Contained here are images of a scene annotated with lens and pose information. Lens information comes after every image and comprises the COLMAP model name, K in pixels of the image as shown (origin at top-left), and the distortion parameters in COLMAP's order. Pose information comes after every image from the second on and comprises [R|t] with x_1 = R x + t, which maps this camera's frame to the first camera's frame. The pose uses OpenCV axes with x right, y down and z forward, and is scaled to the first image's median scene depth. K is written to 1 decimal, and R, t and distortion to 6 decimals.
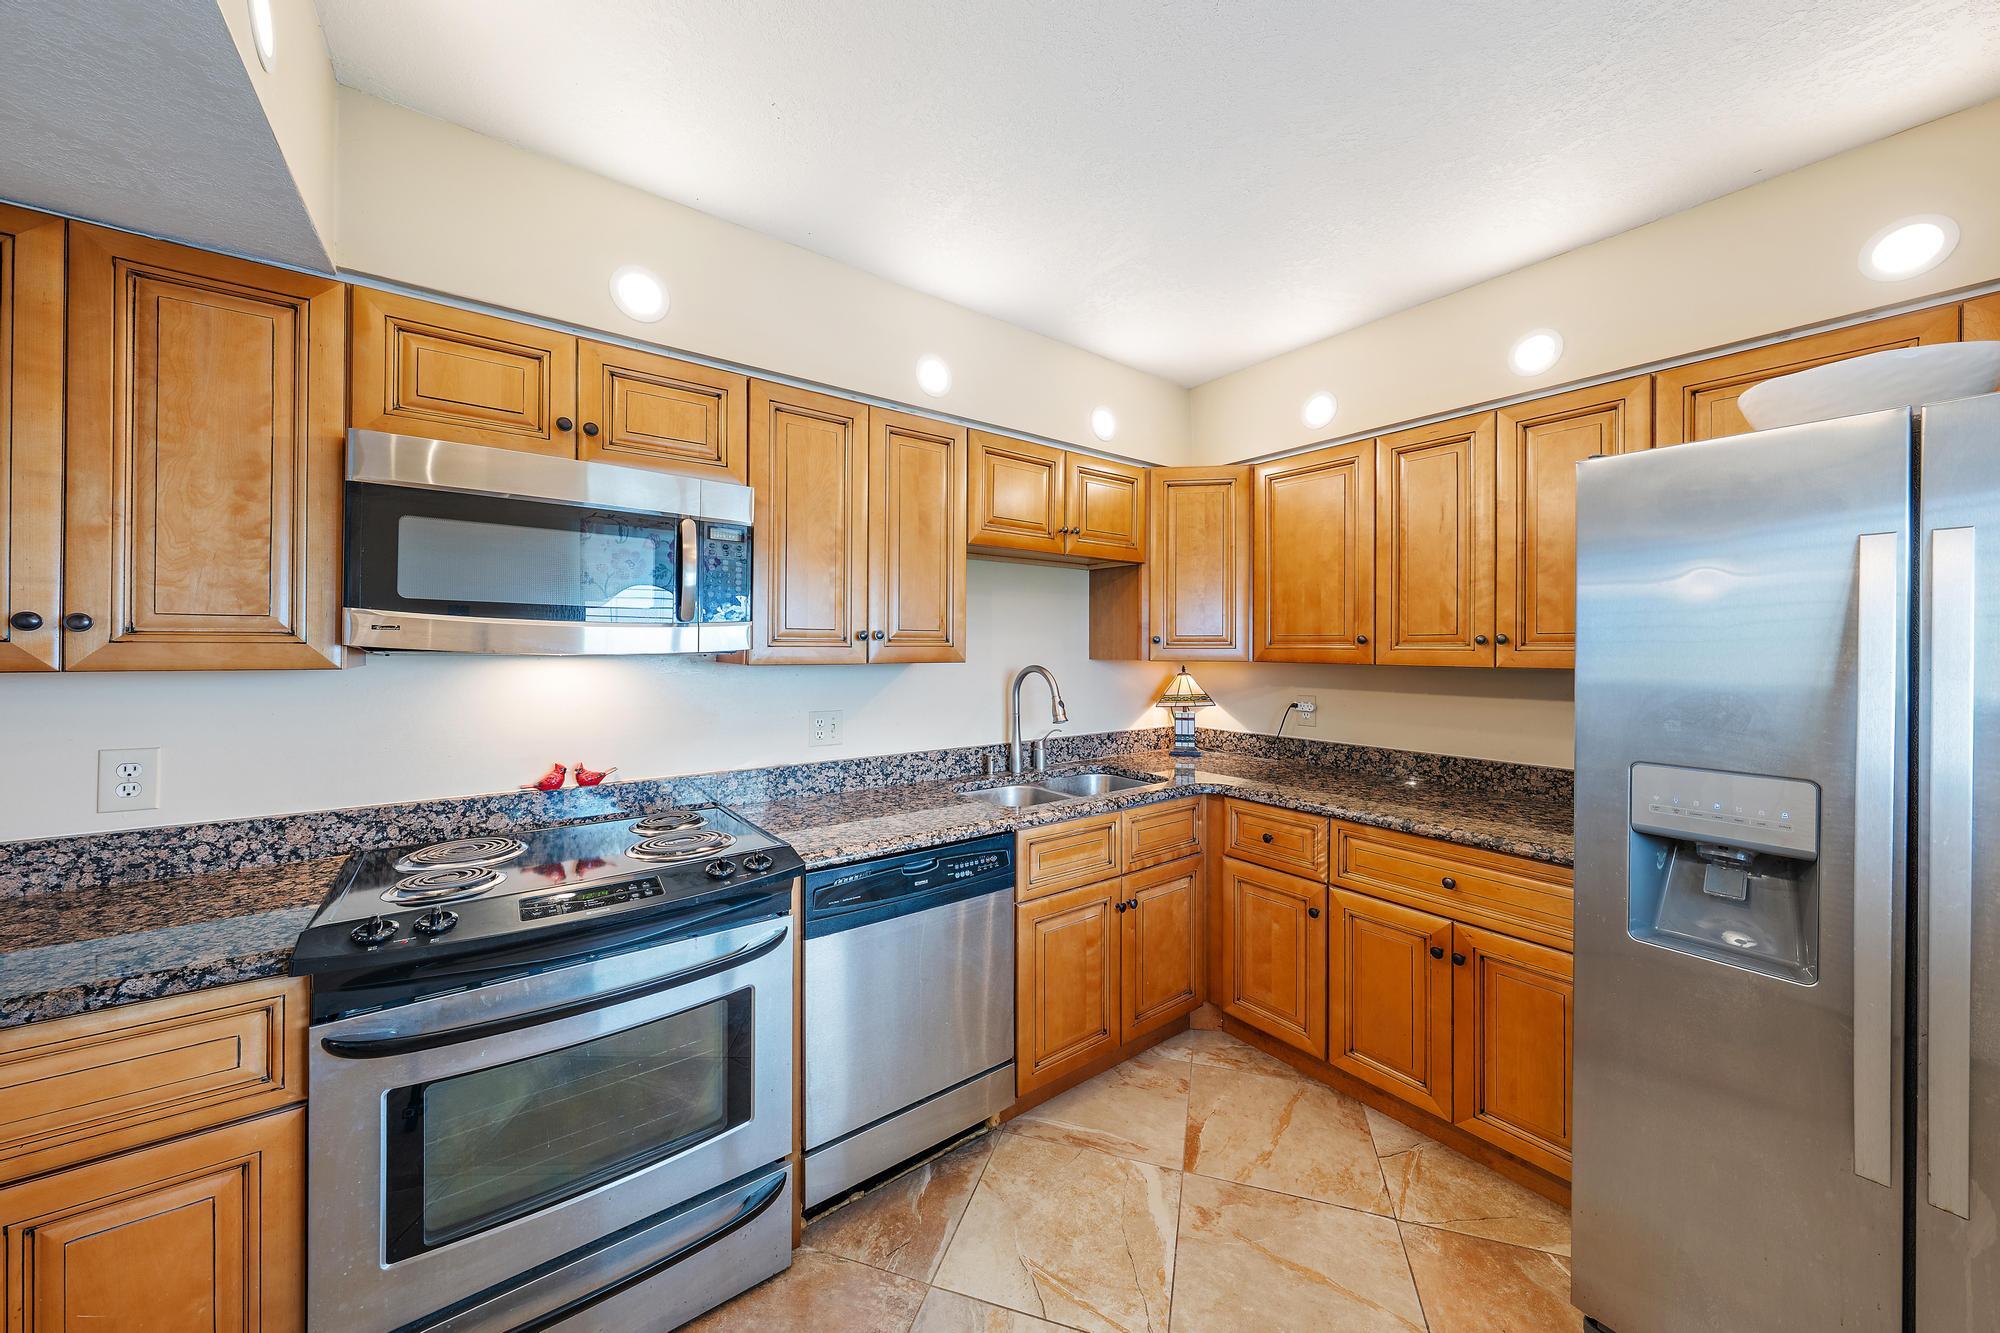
lens RADIAL K [[691.5, 0, 993.9], [0, 691.5, 650.1], [0, 0, 1]] dist [0.000714, 0.000320]
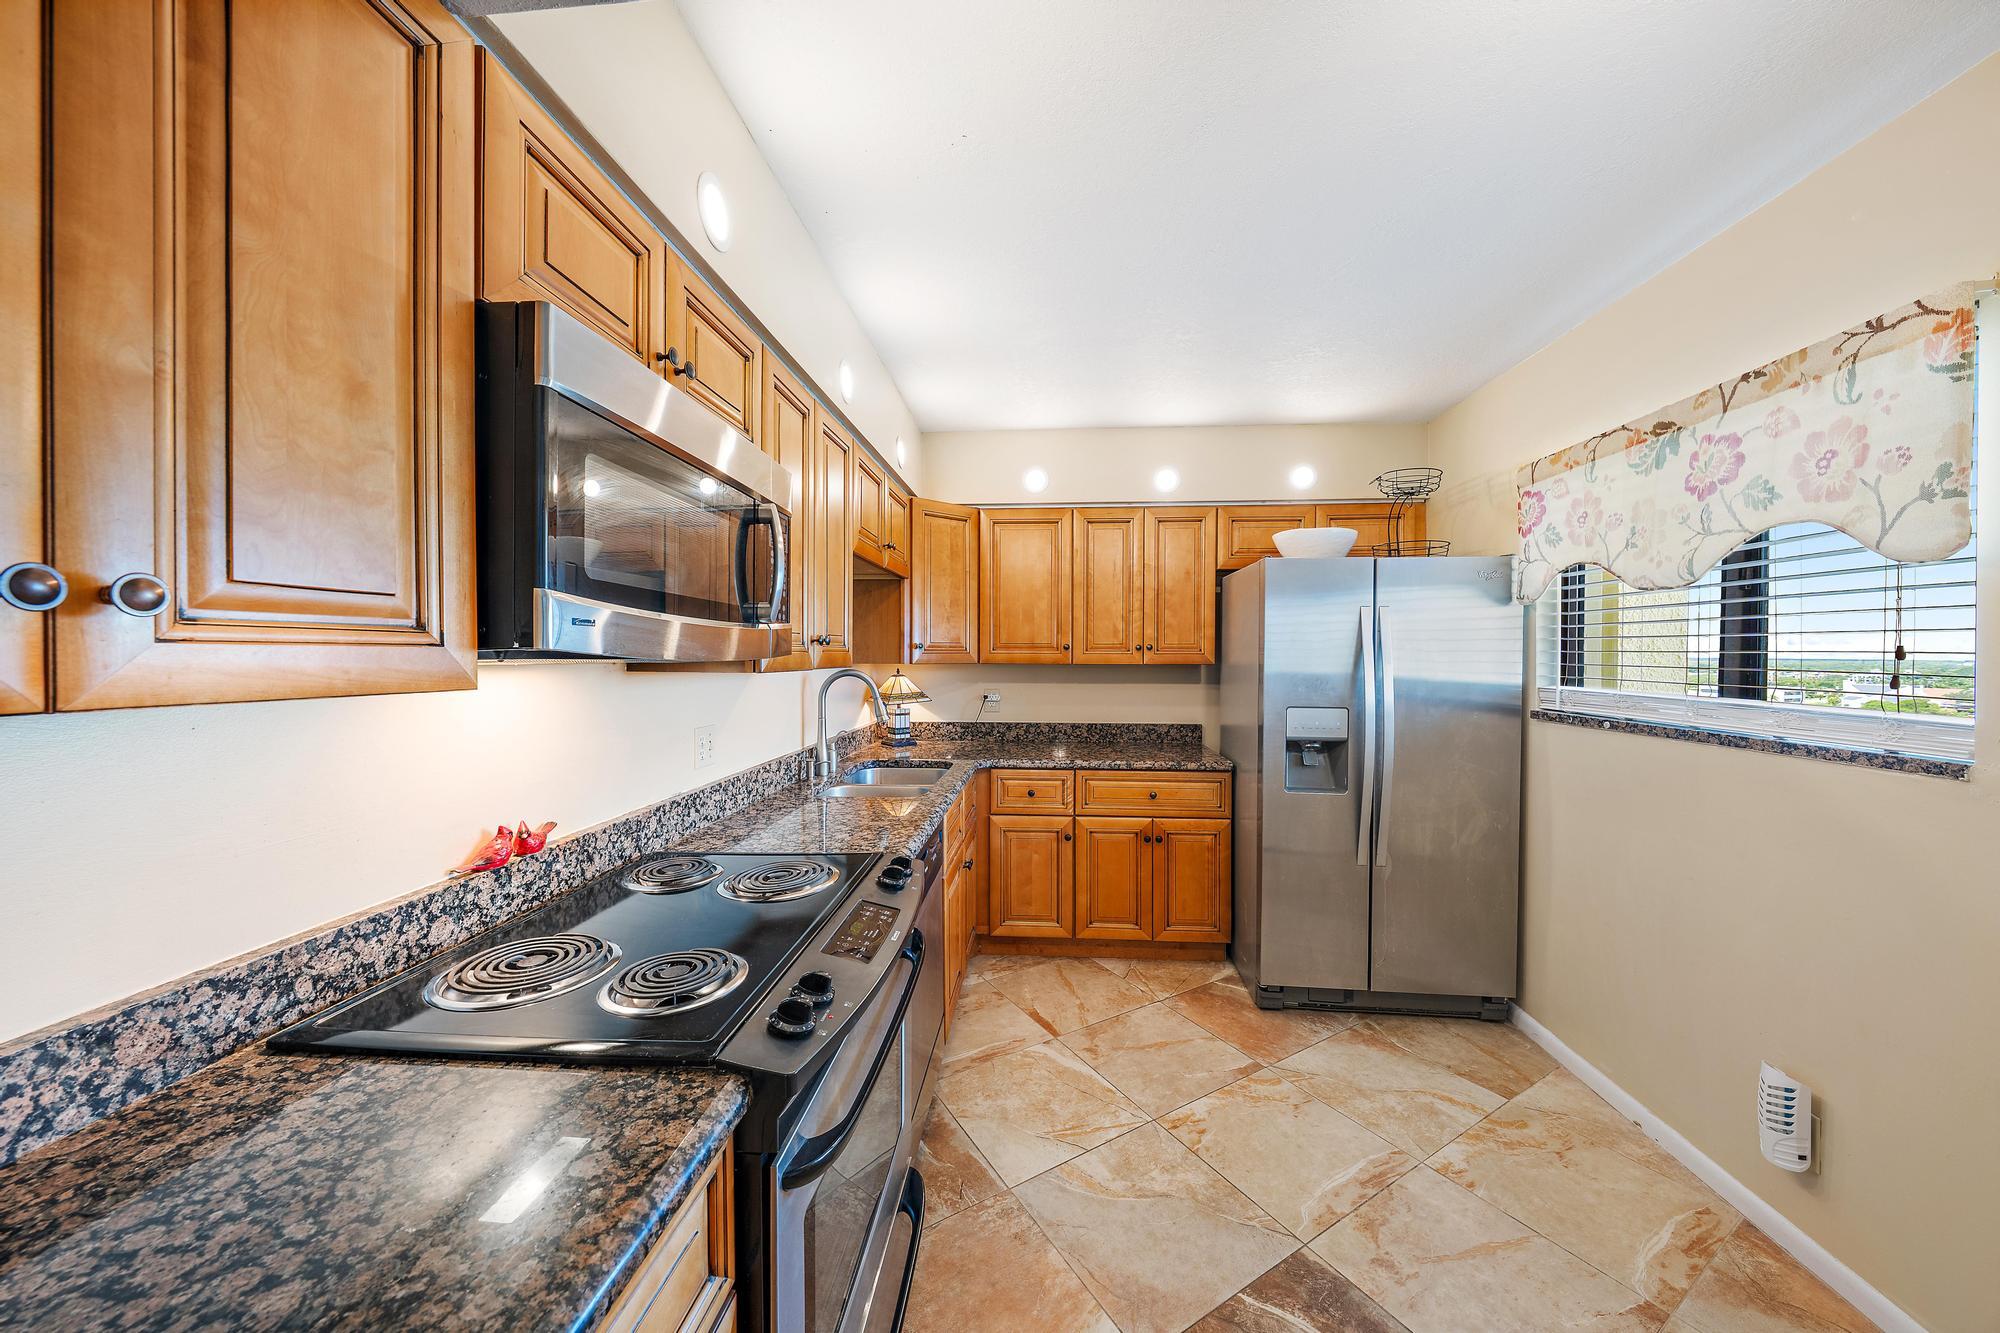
lens RADIAL K [[691.5, 0, 1001.8], [0, 691.5, 662.7], [0, 0, 1]] dist [0.000714, 0.000320]
pose [[0.652287, -0.011066, 0.757892, -0.819686], [0.001917, 0.999914, 0.012950, -0.001599], [-0.757970, -0.006994, 0.652252, 0.199144]]
